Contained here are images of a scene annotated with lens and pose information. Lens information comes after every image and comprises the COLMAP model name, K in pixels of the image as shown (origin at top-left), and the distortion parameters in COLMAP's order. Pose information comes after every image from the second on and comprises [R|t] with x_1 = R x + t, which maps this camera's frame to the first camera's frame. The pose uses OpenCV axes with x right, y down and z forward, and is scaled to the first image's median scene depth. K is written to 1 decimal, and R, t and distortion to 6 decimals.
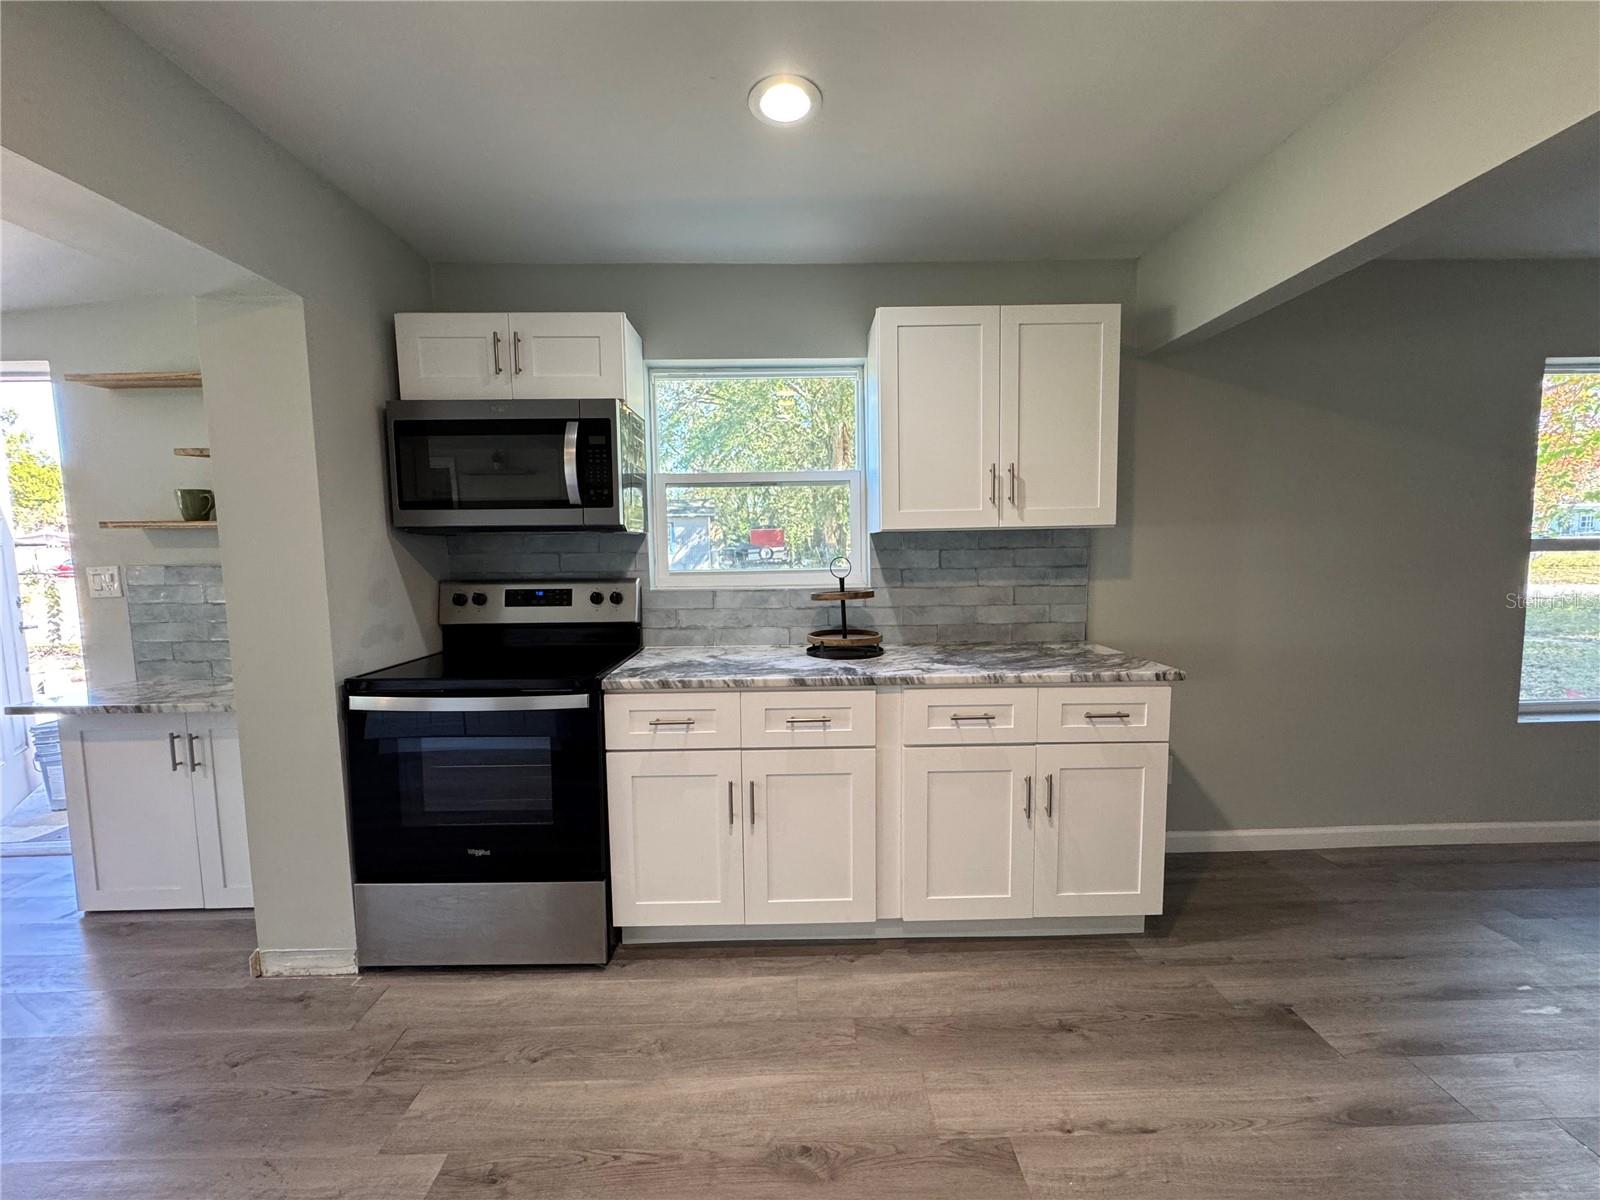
lens RADIAL K [[636.8, 0, 804.7], [0, 636.8, 602.9], [0, 0, 1]] dist [-0.002116, -0.000020]
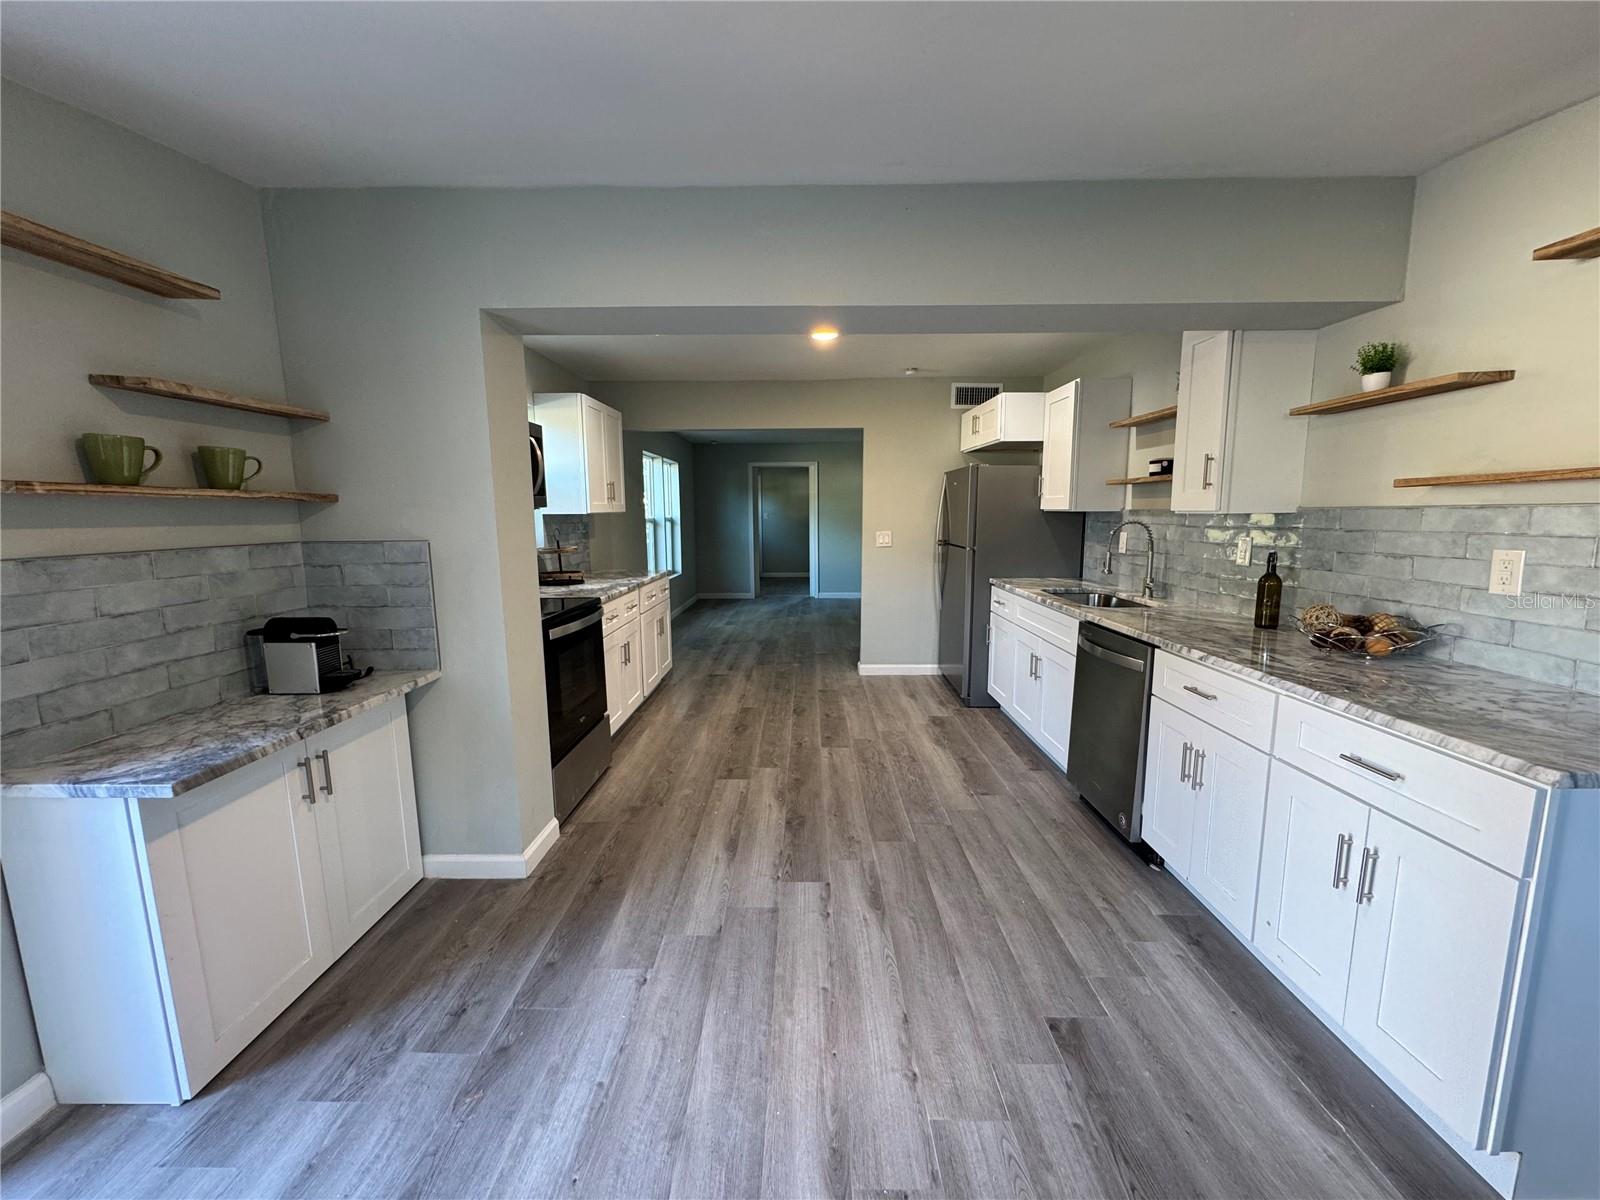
lens RADIAL K [[636.8, 0, 799.8], [0, 636.8, 603.9], [0, 0, 1]] dist [-0.002116, -0.000020]
pose [[0.027651, -0.128957, 0.991265, -1.650720], [0.099214, 0.987101, 0.125648, -0.023391], [-0.994682, 0.094873, 0.040088, 0.315369]]
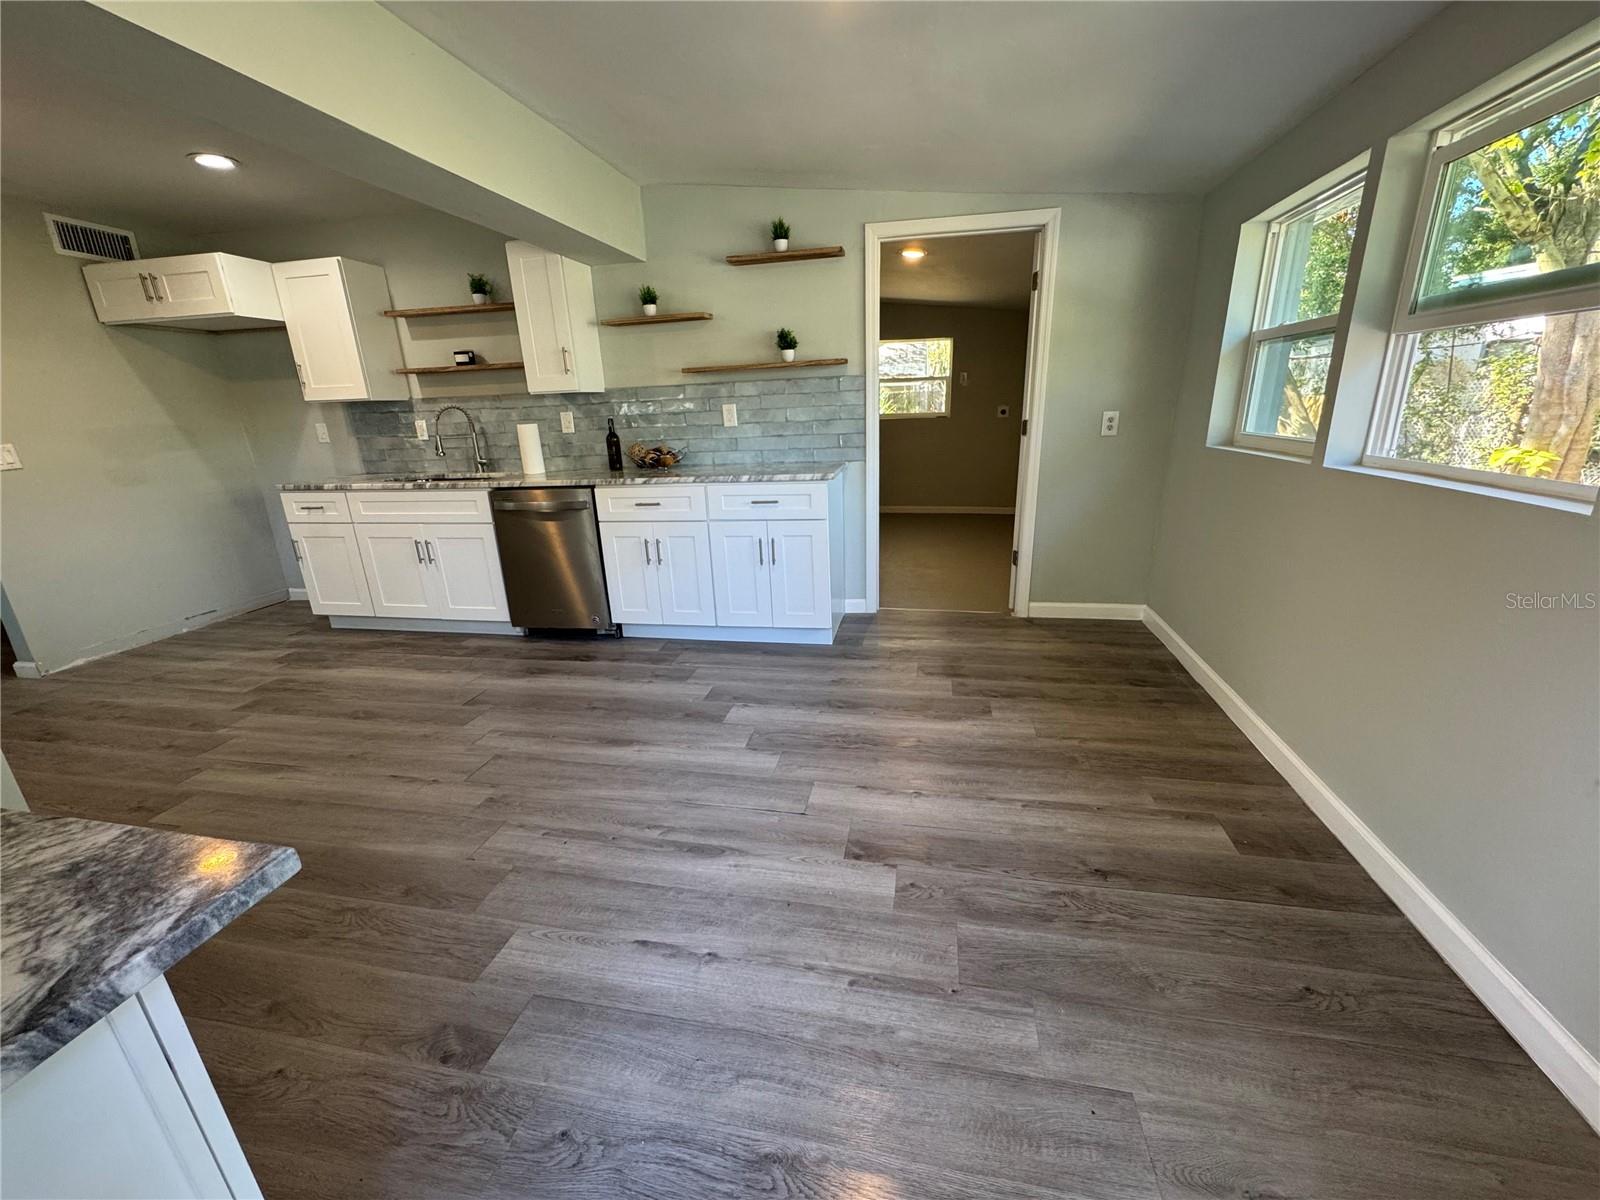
lens RADIAL K [[636.8, 0, 793.0], [0, 636.8, 602.0], [0, 0, 1]] dist [-0.002116, -0.000020]
pose [[-0.973345, -0.016419, 0.228759, -1.411141], [0.073490, 0.922514, 0.378903, -0.043967], [-0.217255, 0.385615, -0.896717, 1.072695]]
